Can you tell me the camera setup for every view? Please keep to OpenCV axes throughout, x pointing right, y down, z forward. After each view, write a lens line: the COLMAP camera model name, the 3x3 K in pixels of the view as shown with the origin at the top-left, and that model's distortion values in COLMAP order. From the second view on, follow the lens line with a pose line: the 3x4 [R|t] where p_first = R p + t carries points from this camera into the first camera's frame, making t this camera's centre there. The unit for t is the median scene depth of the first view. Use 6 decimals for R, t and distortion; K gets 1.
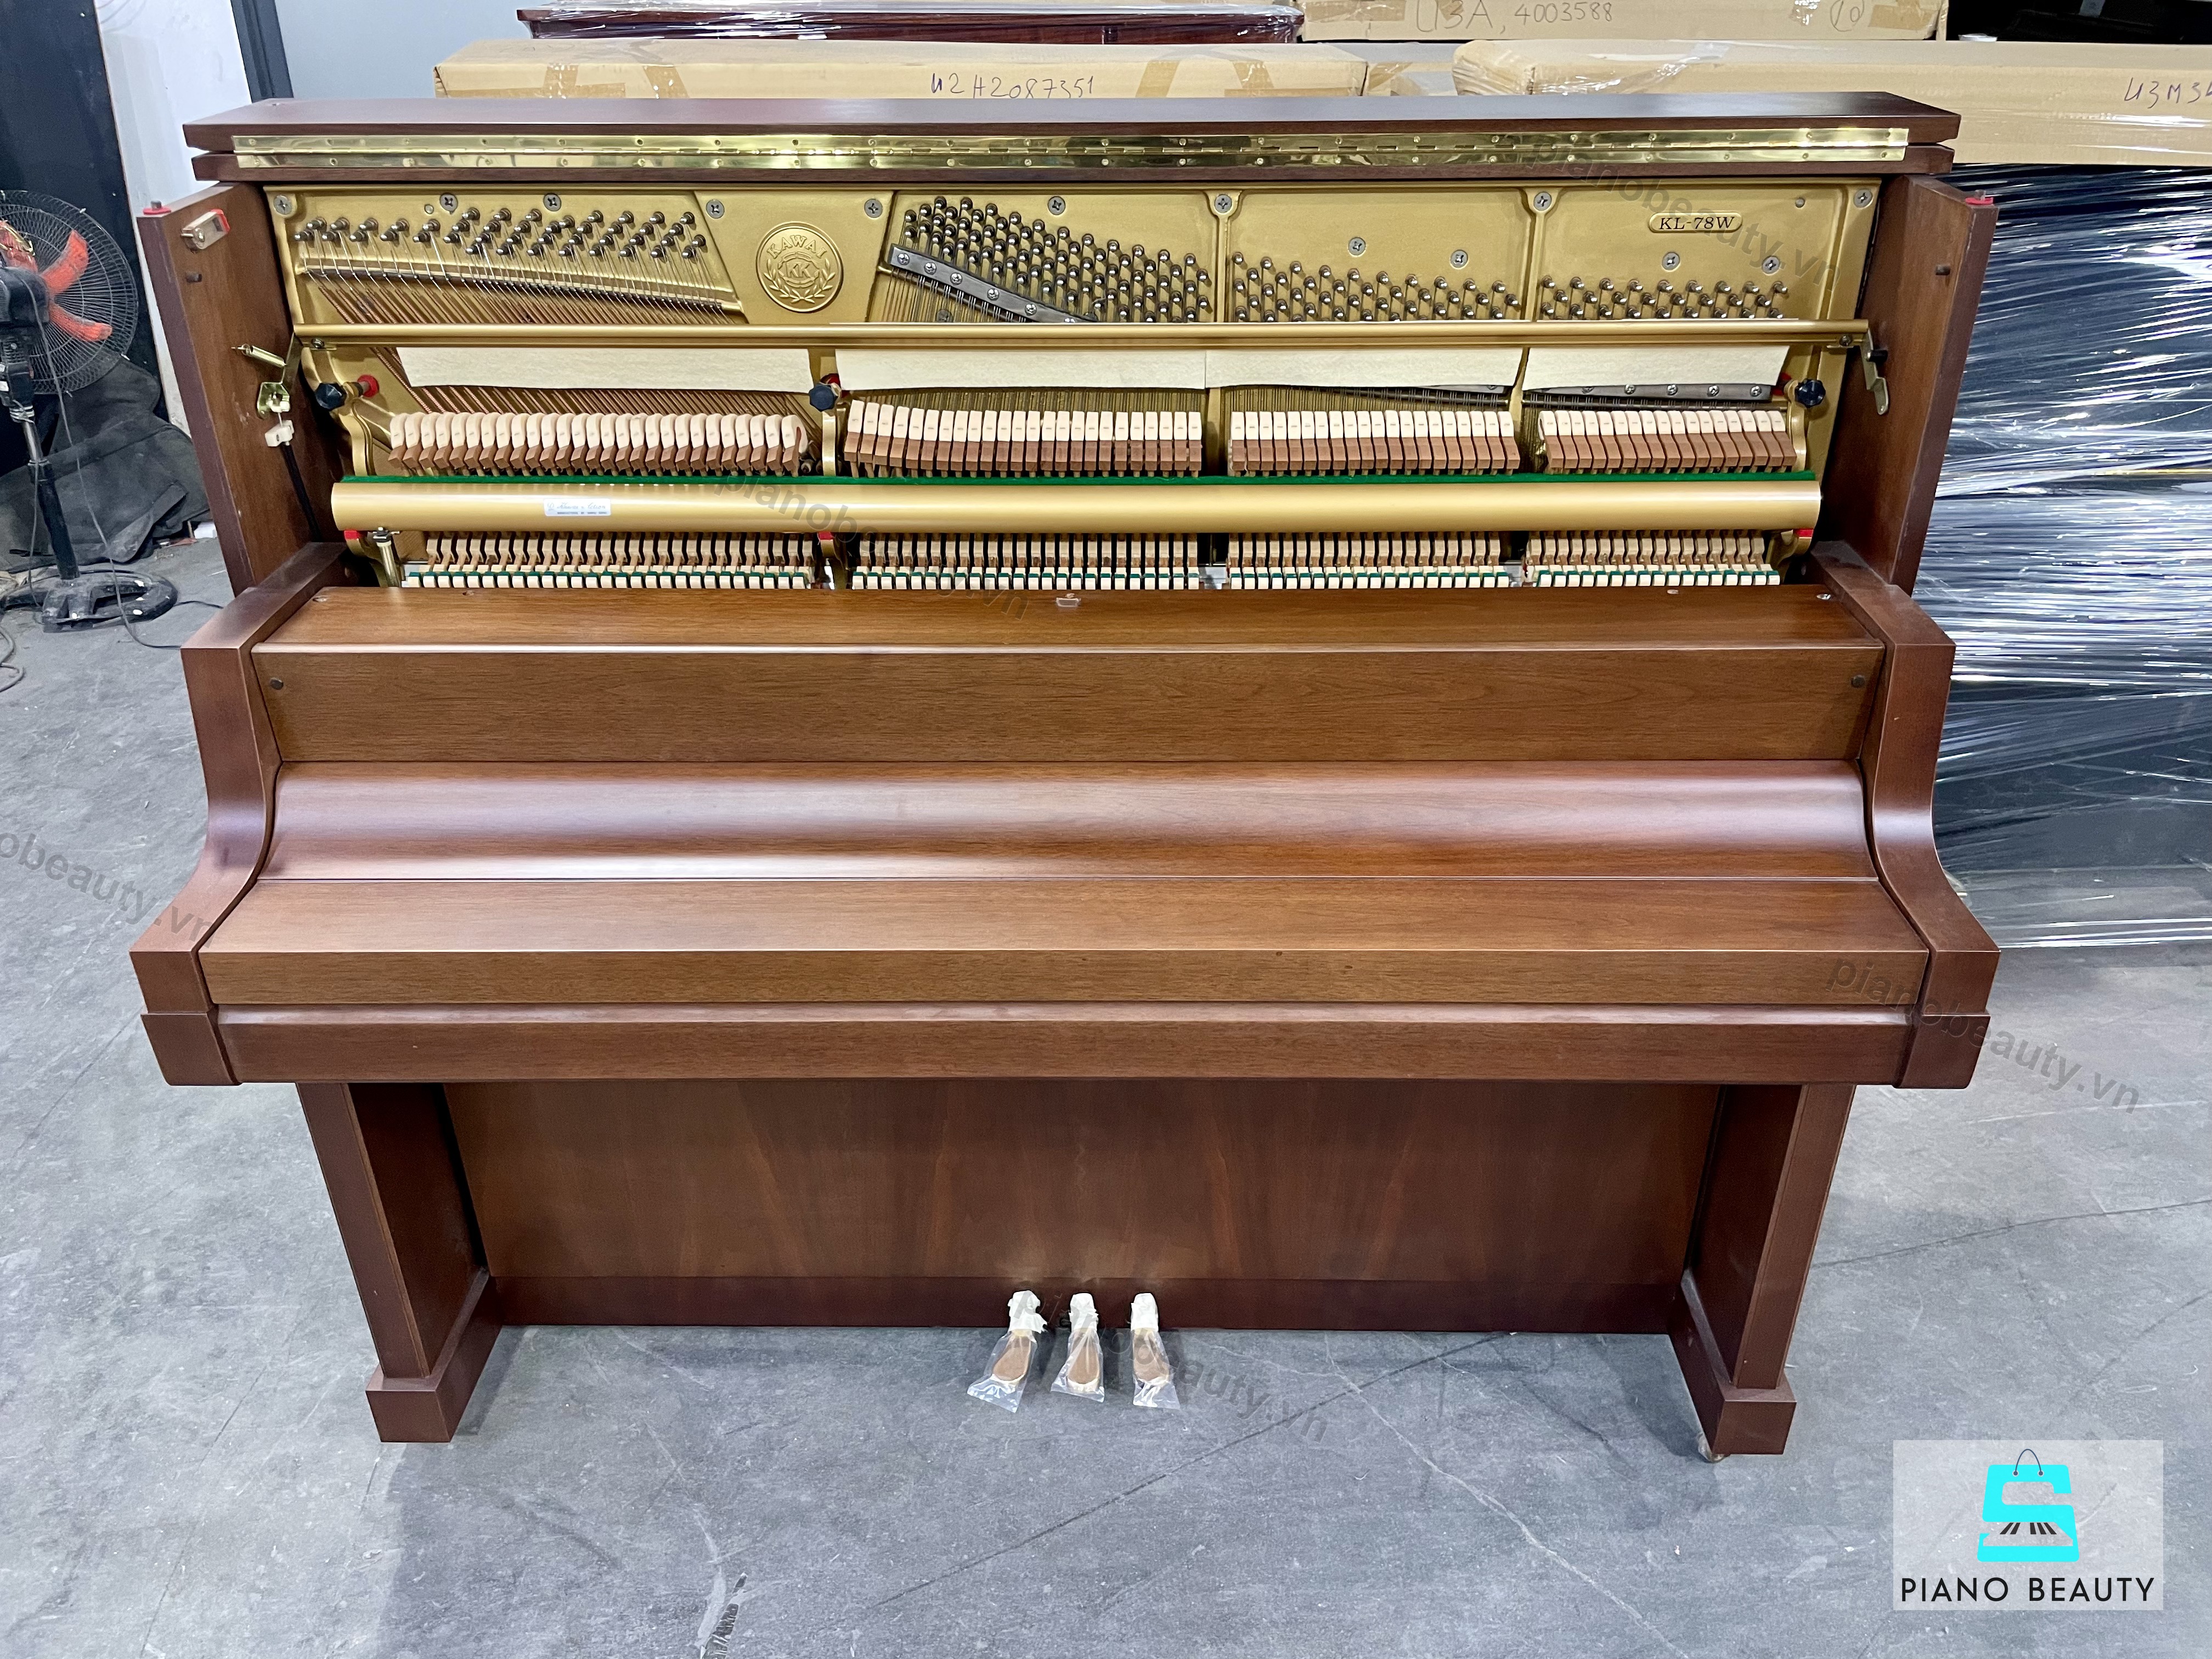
lens RADIAL K [[1689.1, 0, 1119.4], [0, 1689.1, 821.1], [0, 0, 1]] dist [0.062436, -0.090424]
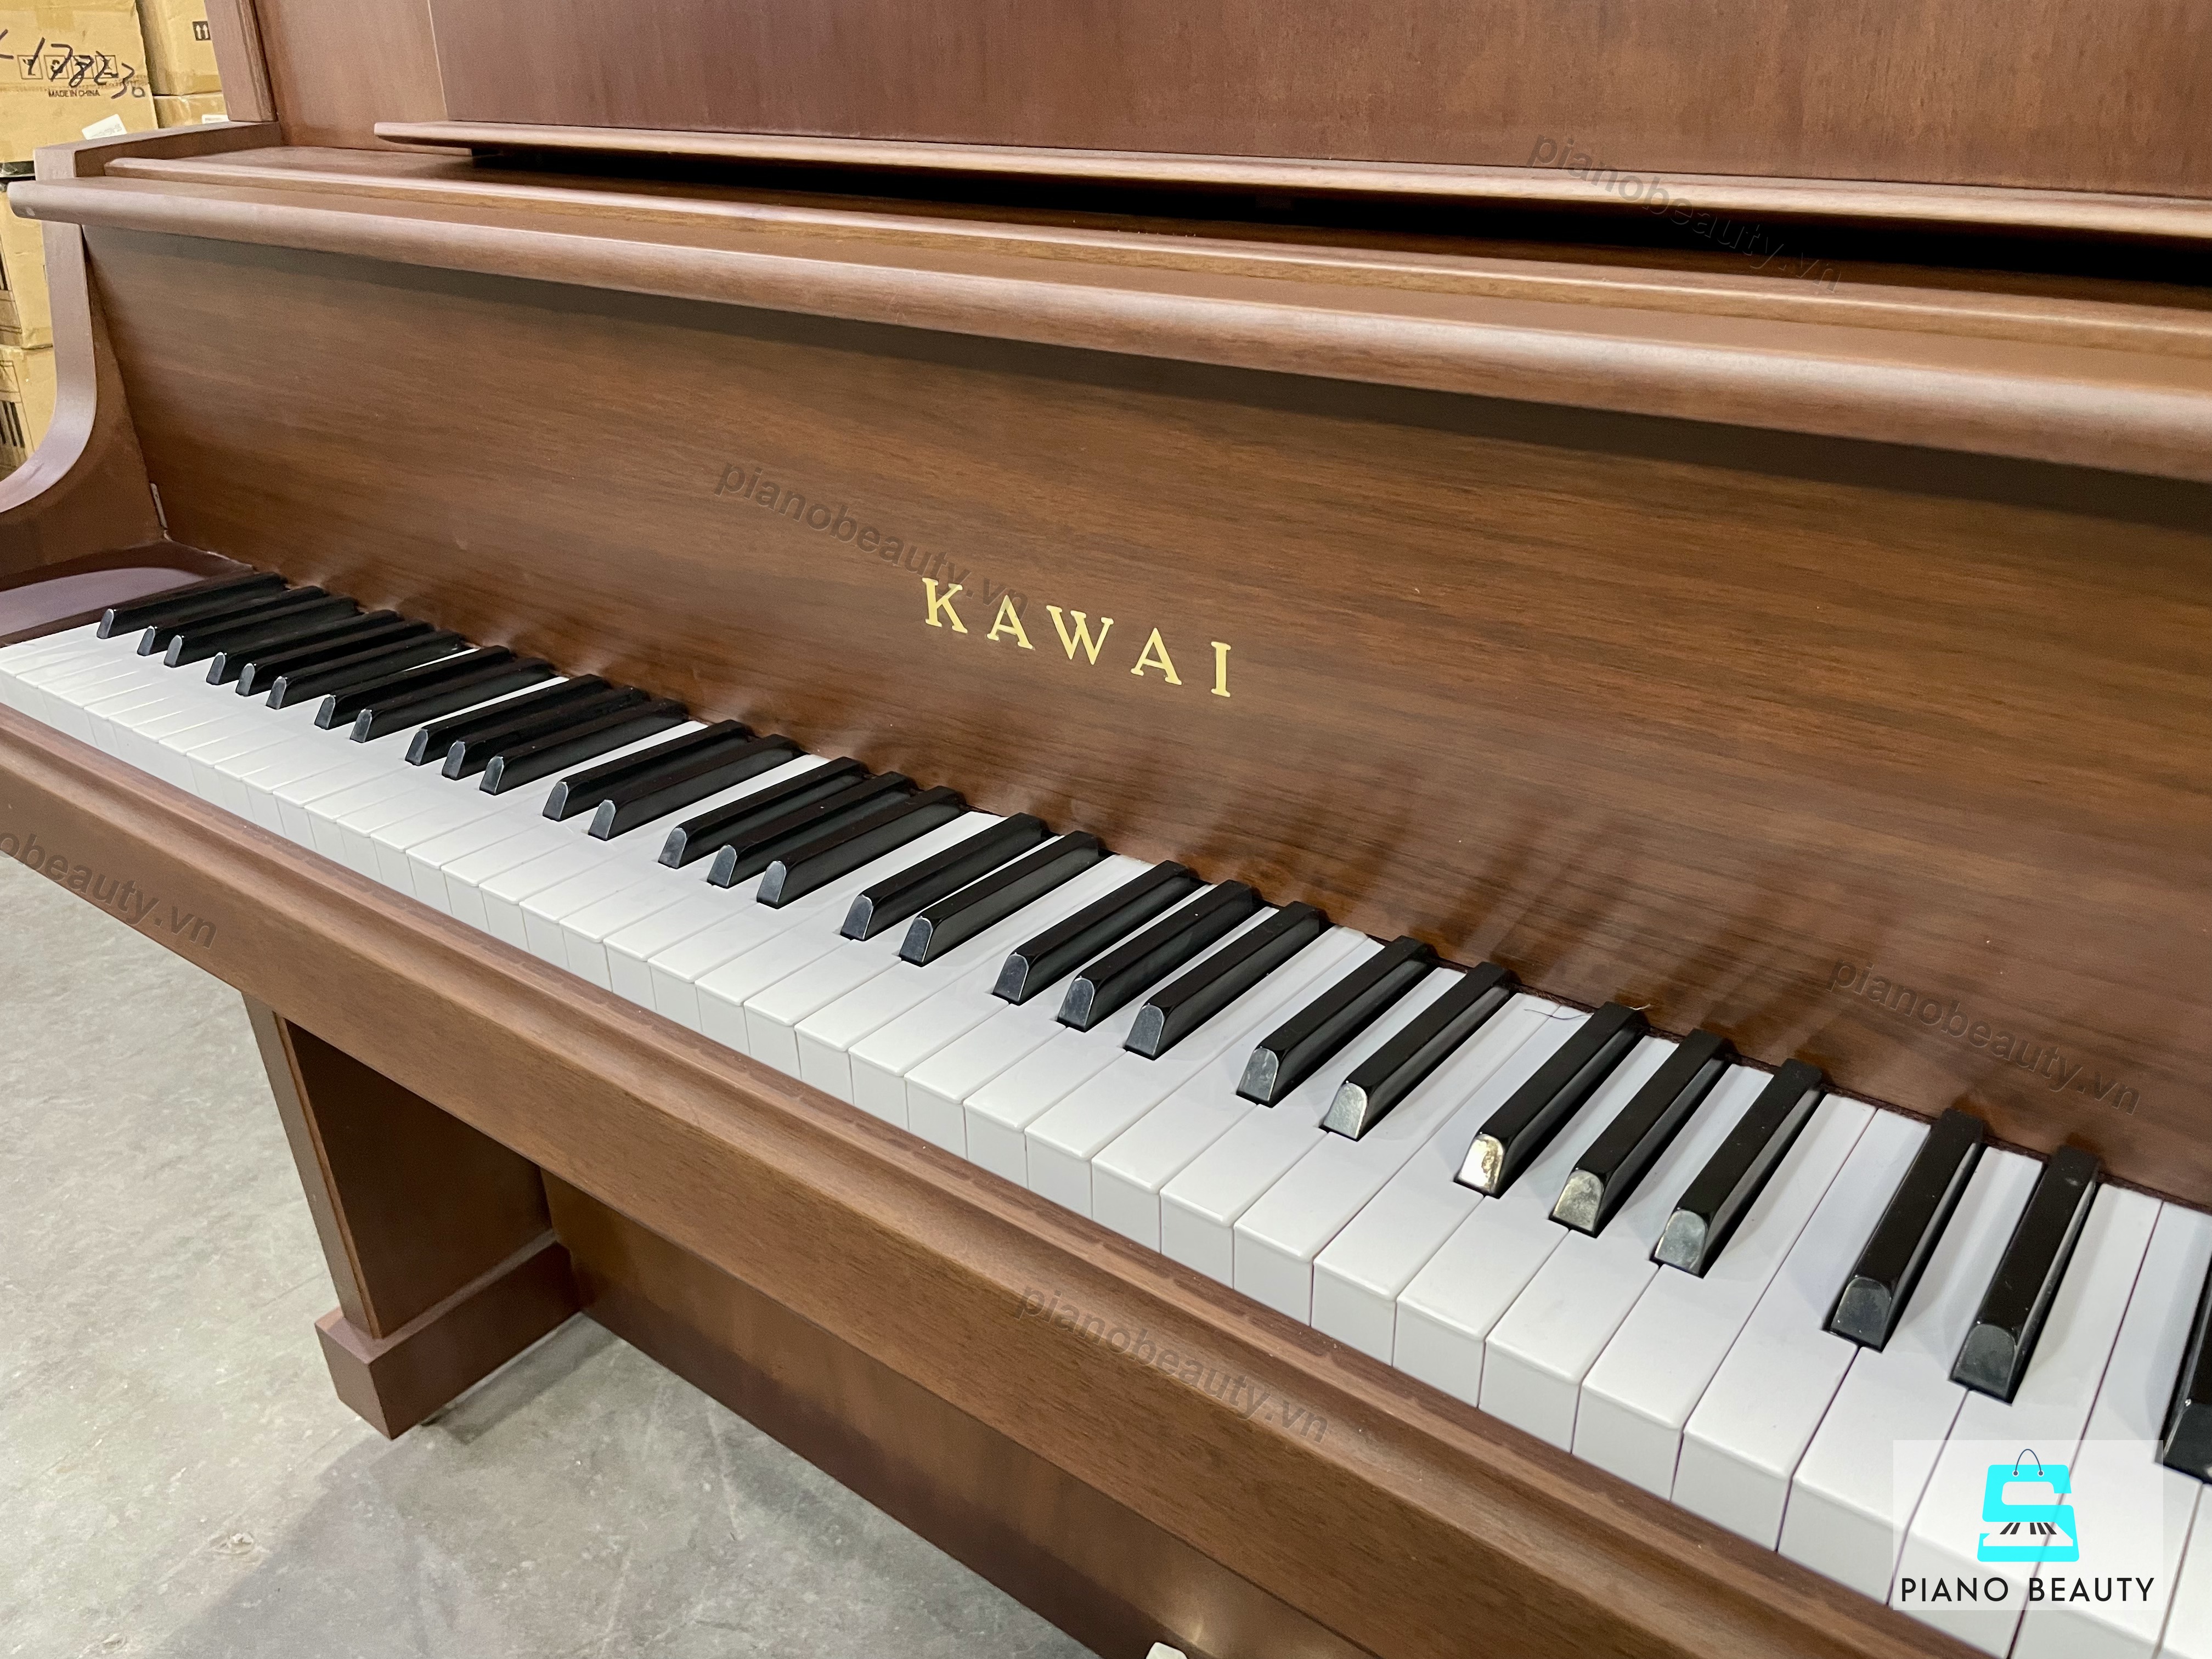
lens RADIAL K [[1689.1, 0, 1117.2], [0, 1689.1, 829.7], [0, 0, 1]] dist [0.062436, -0.090424]
pose [[0.802695, 0.252758, -0.540180, 0.134903], [-0.269882, 0.961649, 0.048931, 0.004728], [0.531831, 0.106508, 0.840126, 0.440104]]
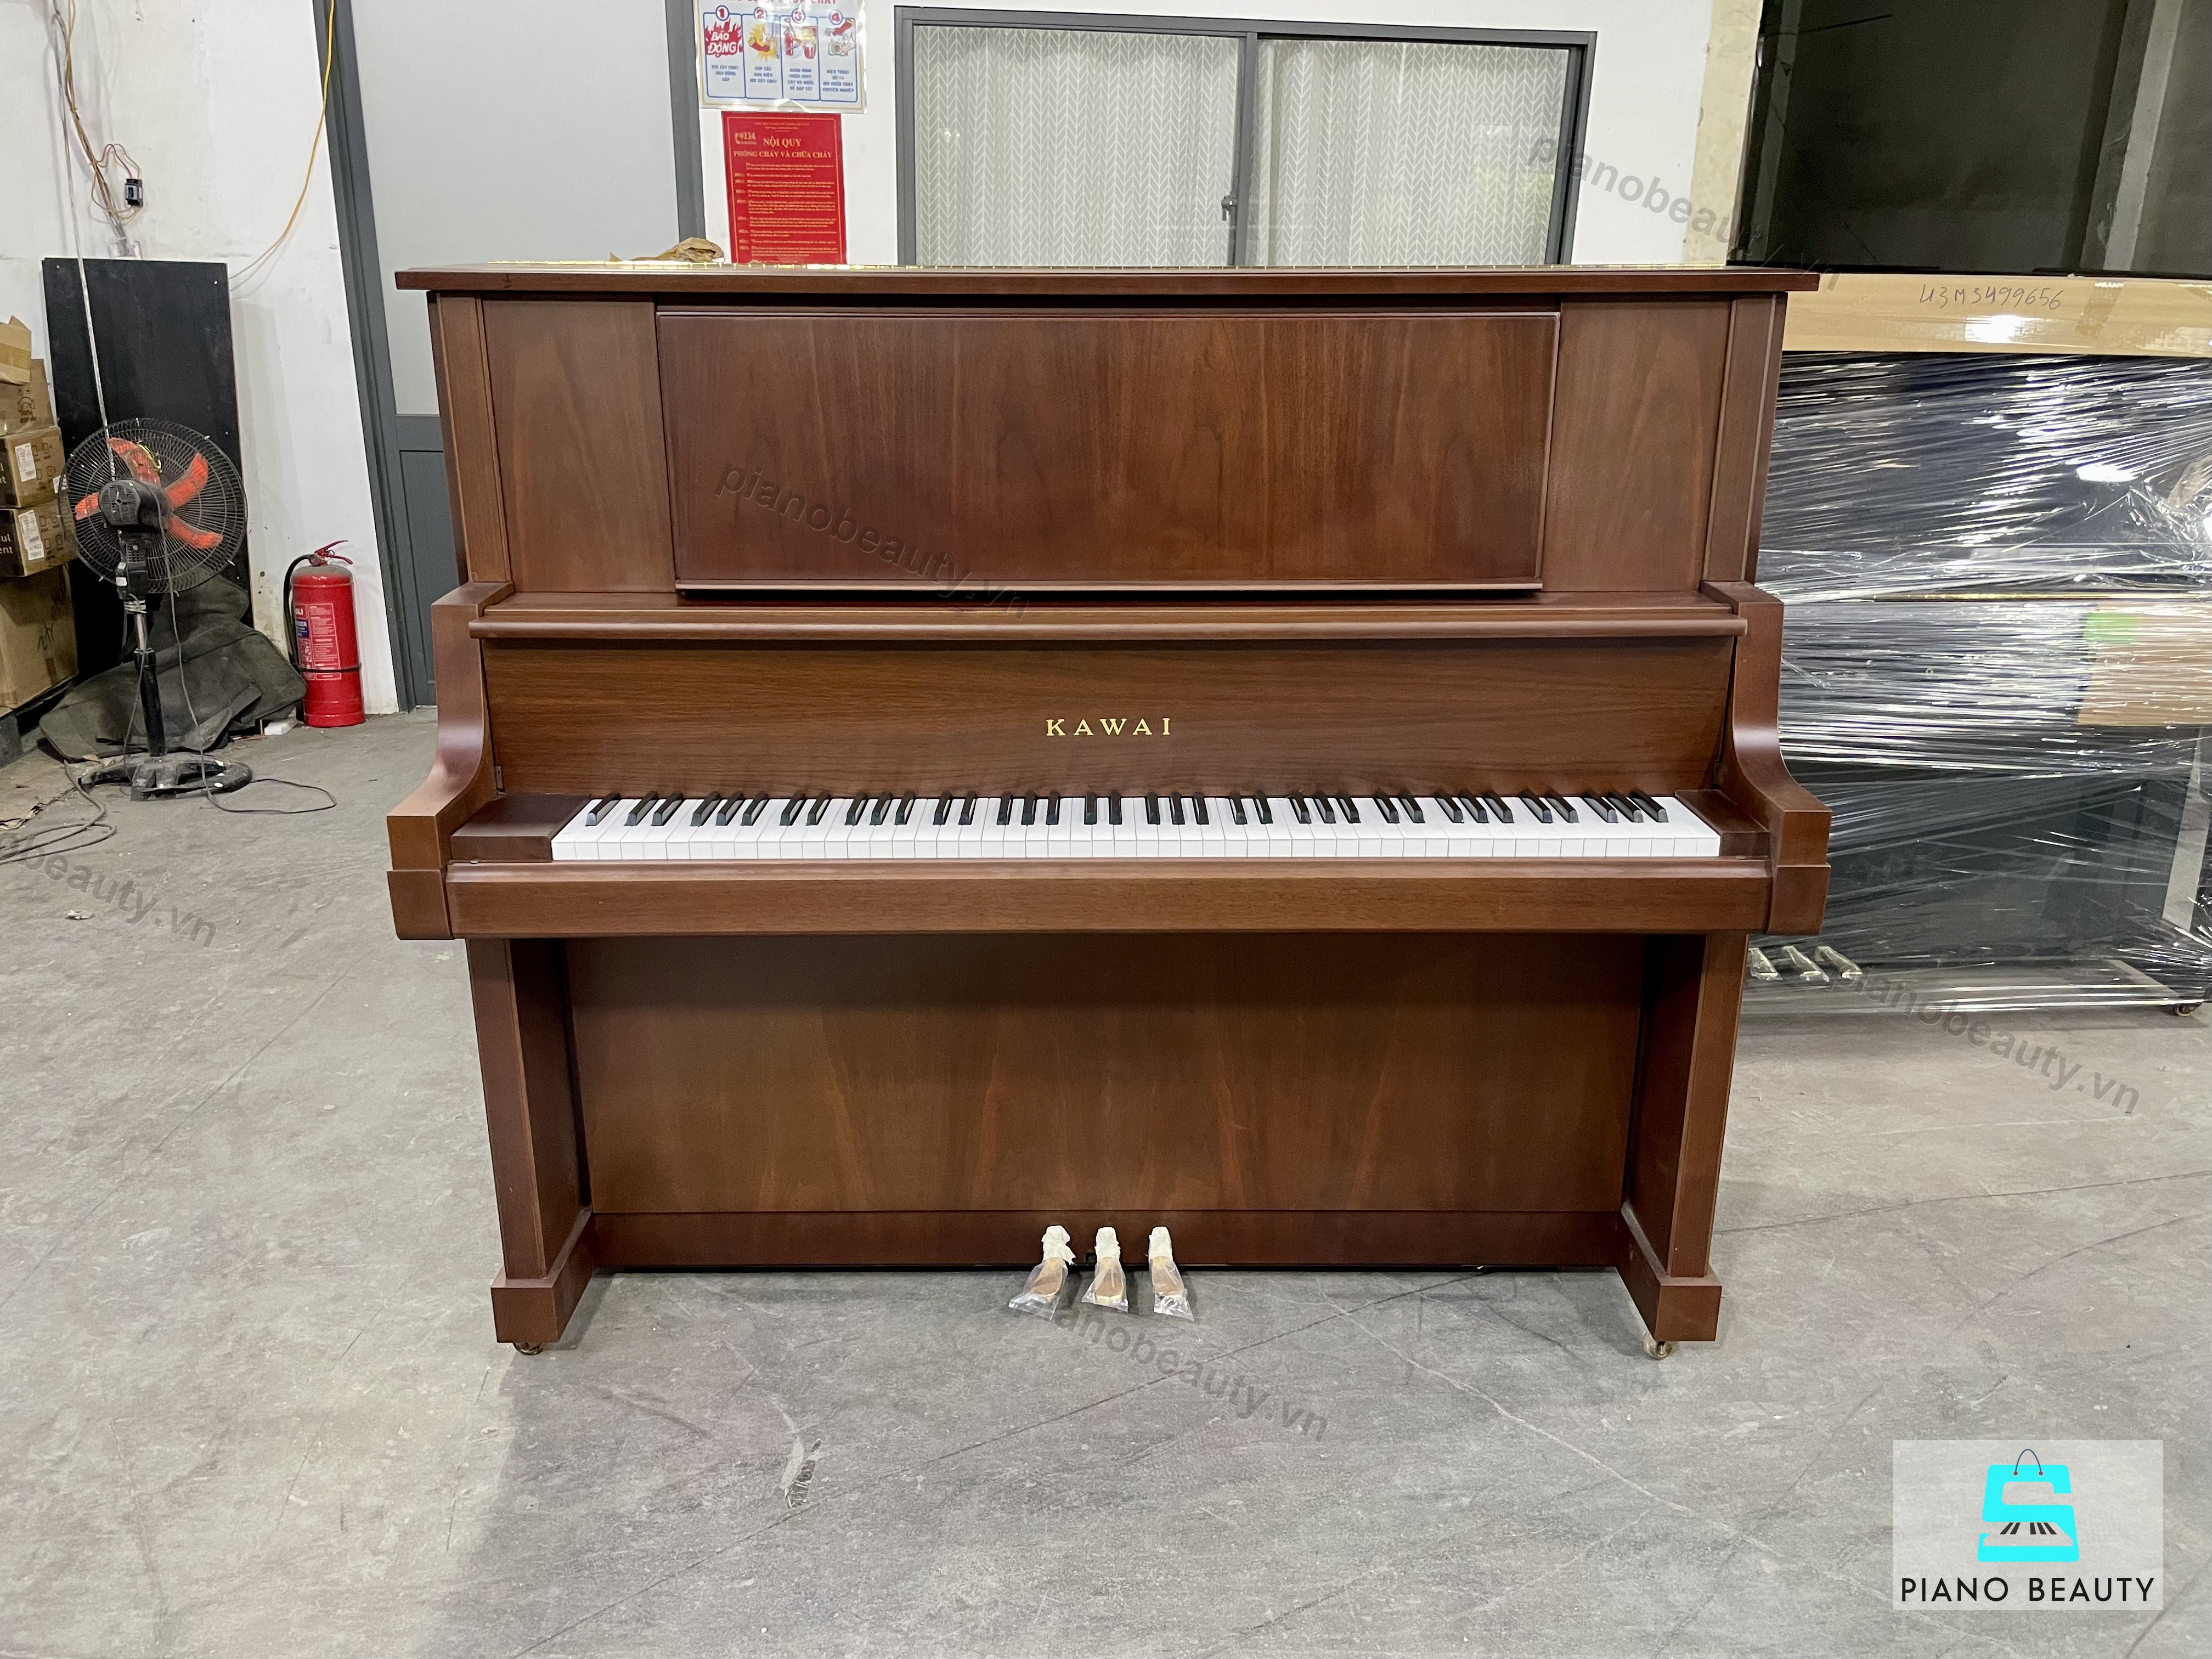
lens RADIAL K [[1689.1, 0, 1107.2], [0, 1689.1, 809.0], [0, 0, 1]] dist [0.062436, -0.090424]
pose [[0.999791, 0.000707, 0.020412, -0.039164], [0.003301, 0.980665, -0.195668, 0.194310], [-0.020156, 0.195695, 0.980458, -0.160230]]
